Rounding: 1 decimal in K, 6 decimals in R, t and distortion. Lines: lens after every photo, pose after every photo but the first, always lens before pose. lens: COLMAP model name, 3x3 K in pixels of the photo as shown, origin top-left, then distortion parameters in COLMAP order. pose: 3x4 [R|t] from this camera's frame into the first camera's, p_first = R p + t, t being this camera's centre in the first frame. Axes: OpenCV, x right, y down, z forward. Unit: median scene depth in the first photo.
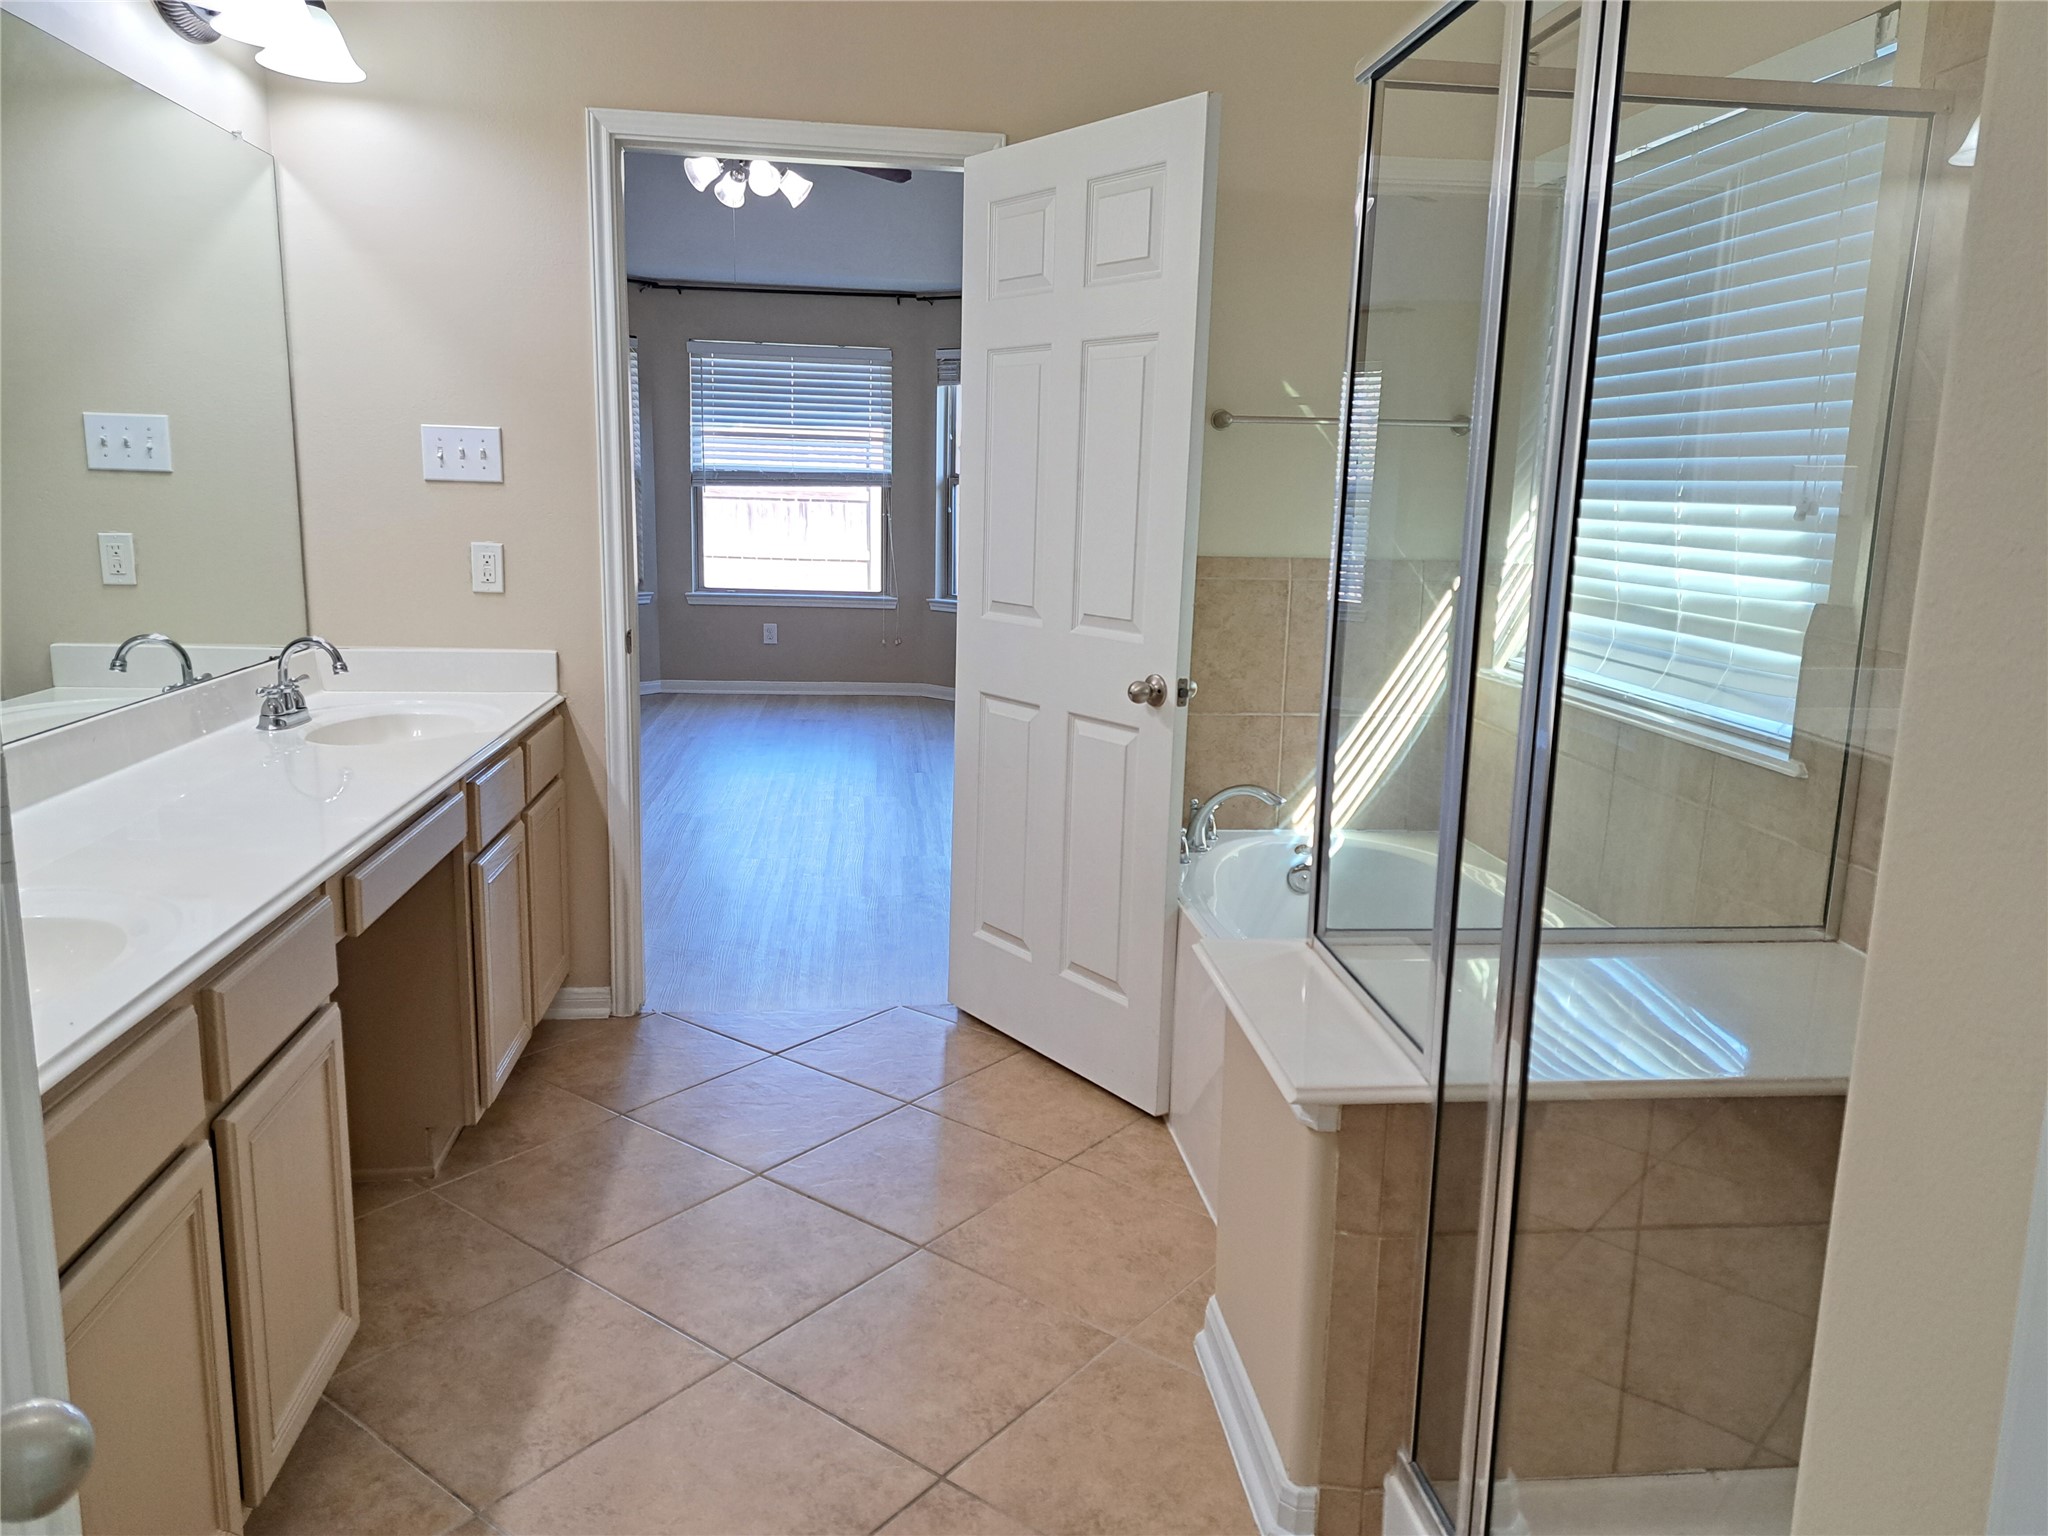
lens RADIAL K [[1465.5, 0, 1039.5], [0, 1465.5, 770.3], [0, 0, 1]] dist [0.109897, -0.143909]
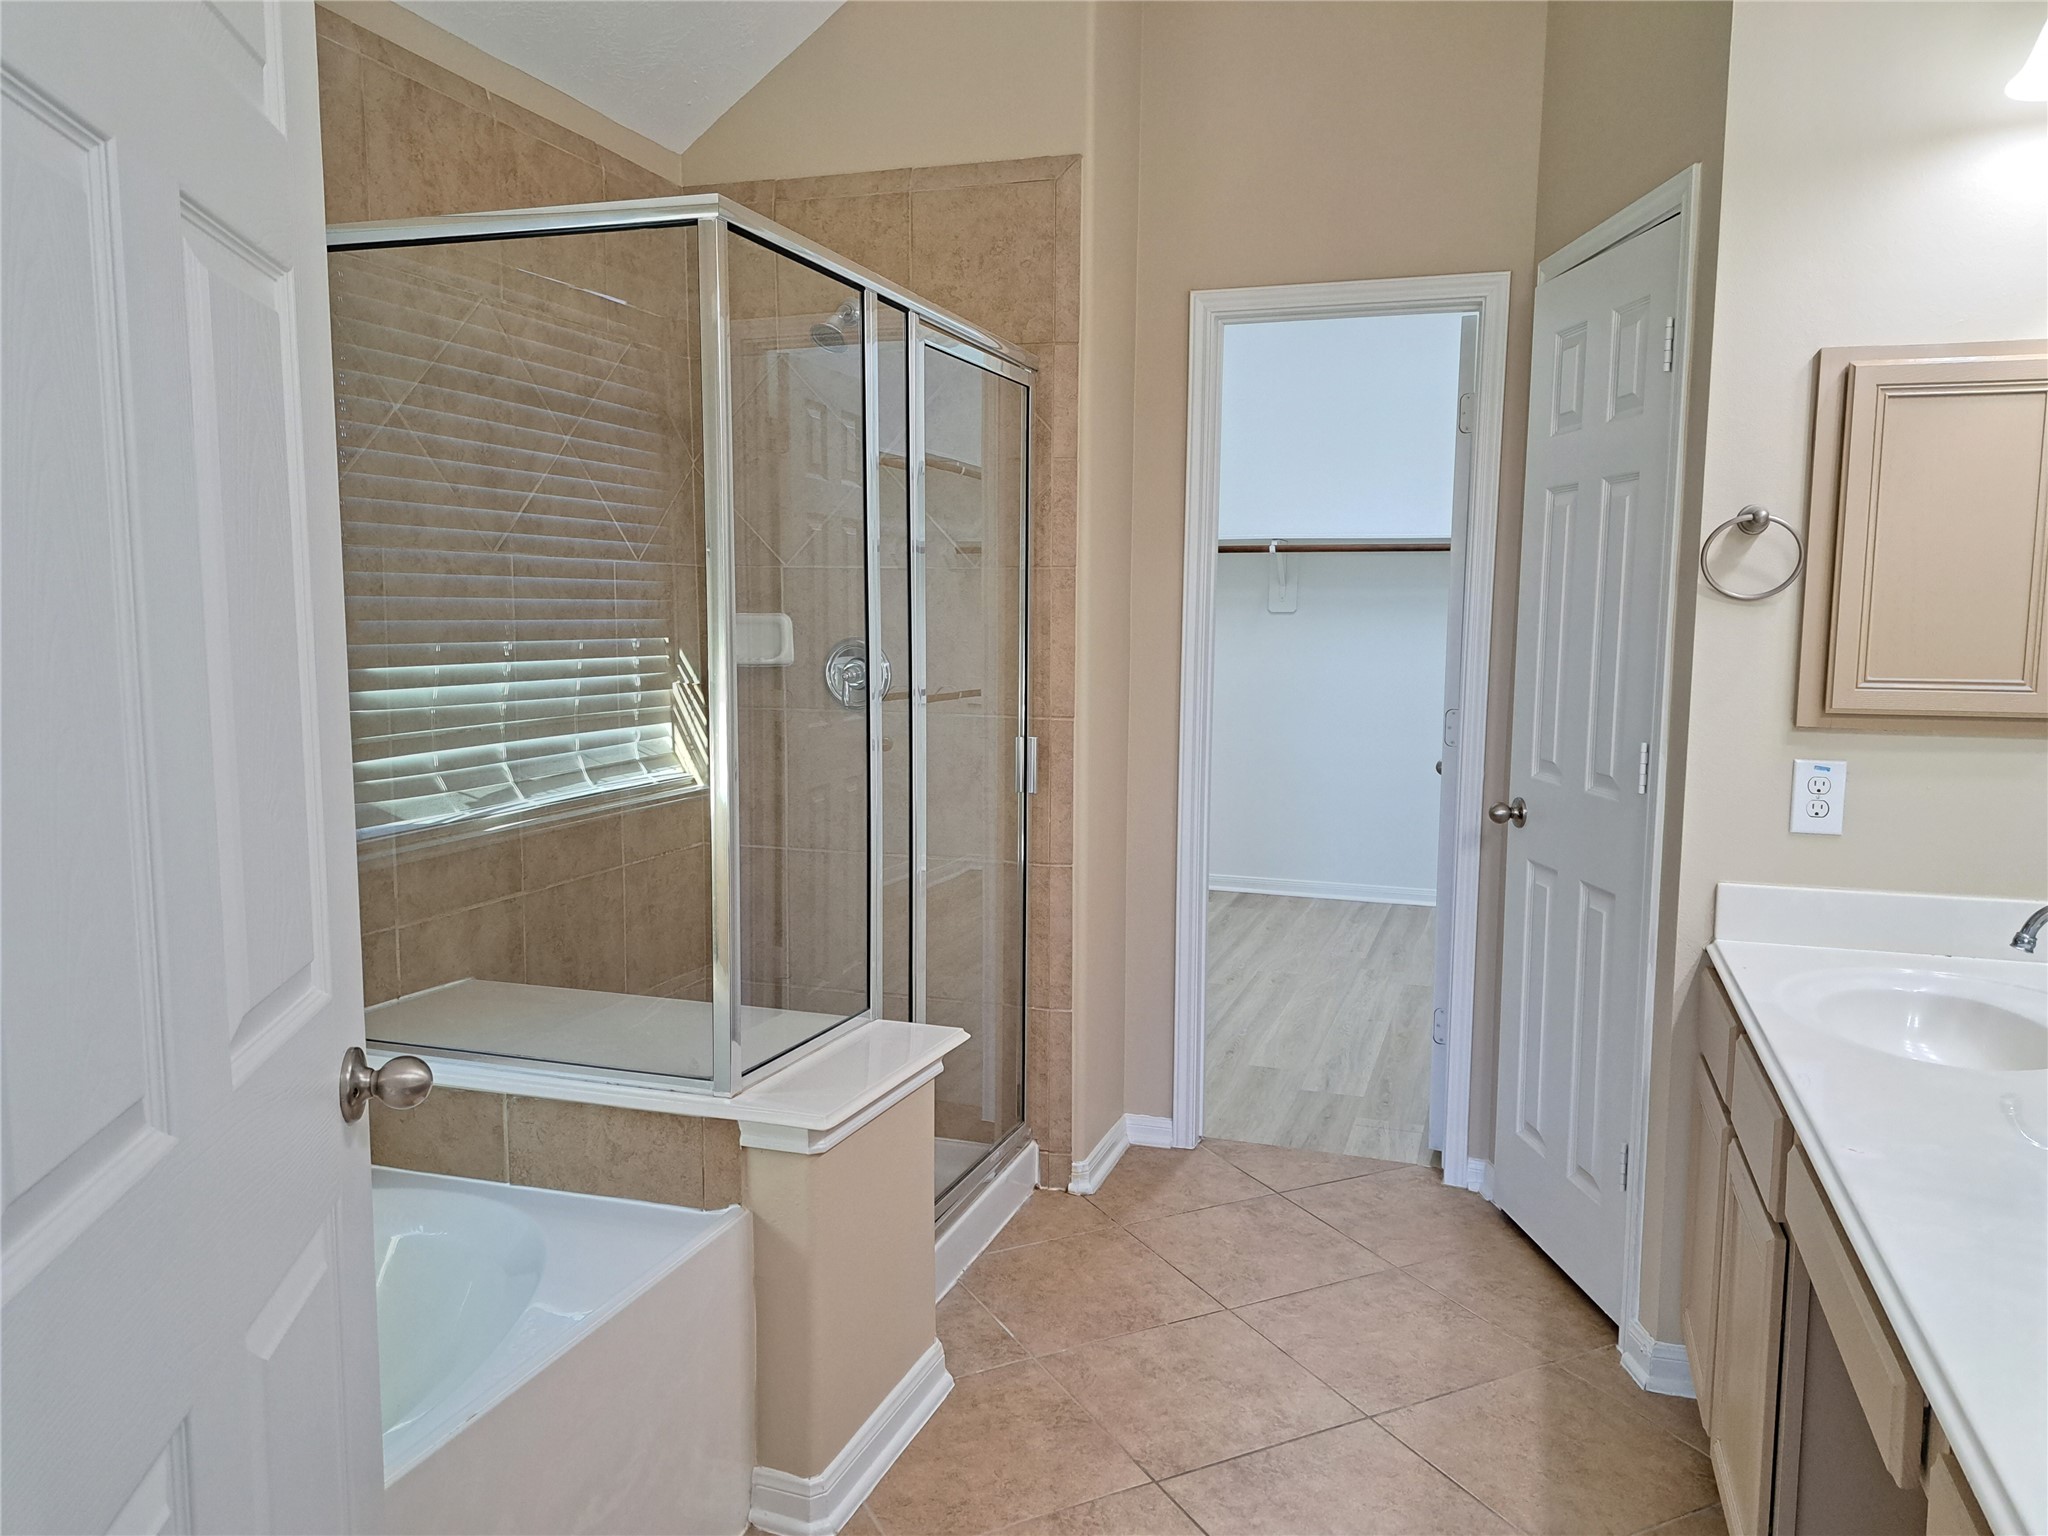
lens RADIAL K [[1465.5, 0, 1039.5], [0, 1465.5, 770.3], [0, 0, 1]] dist [0.109897, -0.143909]
pose [[-0.902708, -0.082781, 0.422214, -0.098198], [0.047922, 0.955866, 0.289869, -0.090092], [-0.427576, 0.281900, -0.858901, 0.431633]]
